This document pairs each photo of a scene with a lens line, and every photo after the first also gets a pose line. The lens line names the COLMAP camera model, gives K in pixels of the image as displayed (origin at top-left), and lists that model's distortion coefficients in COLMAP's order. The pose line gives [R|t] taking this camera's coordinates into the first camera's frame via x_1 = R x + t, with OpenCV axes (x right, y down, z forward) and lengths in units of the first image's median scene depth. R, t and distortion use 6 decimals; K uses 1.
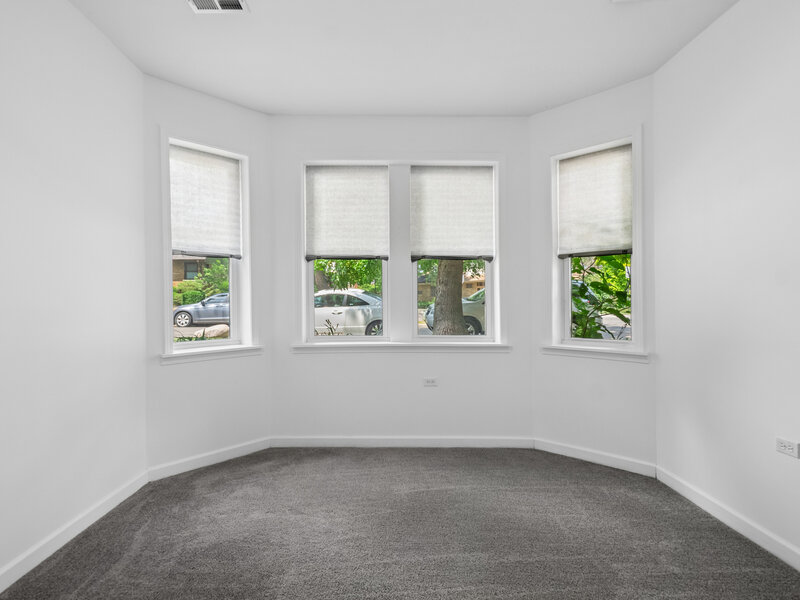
lens RADIAL K [[406.1, 0, 400.0], [0, 406.1, 300.0], [0, 0, 1]] dist [0.002477, -0.000301]
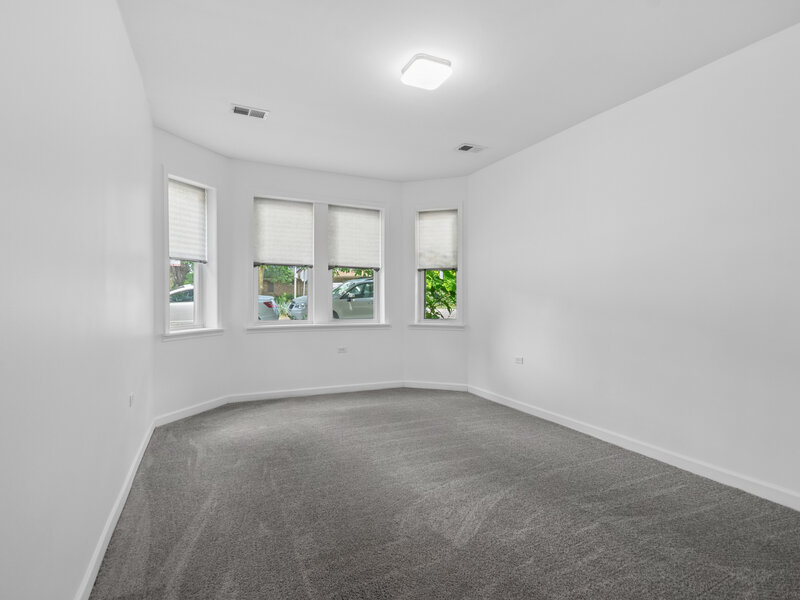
lens RADIAL K [[406.1, 0, 400.0], [0, 406.1, 300.0], [0, 0, 1]] dist [0.002477, -0.000301]
pose [[0.908491, 0.003329, 0.417891, -0.372186], [-0.006174, 0.999966, 0.005457, 0.007640], [-0.417859, -0.007538, 0.908481, -0.481561]]
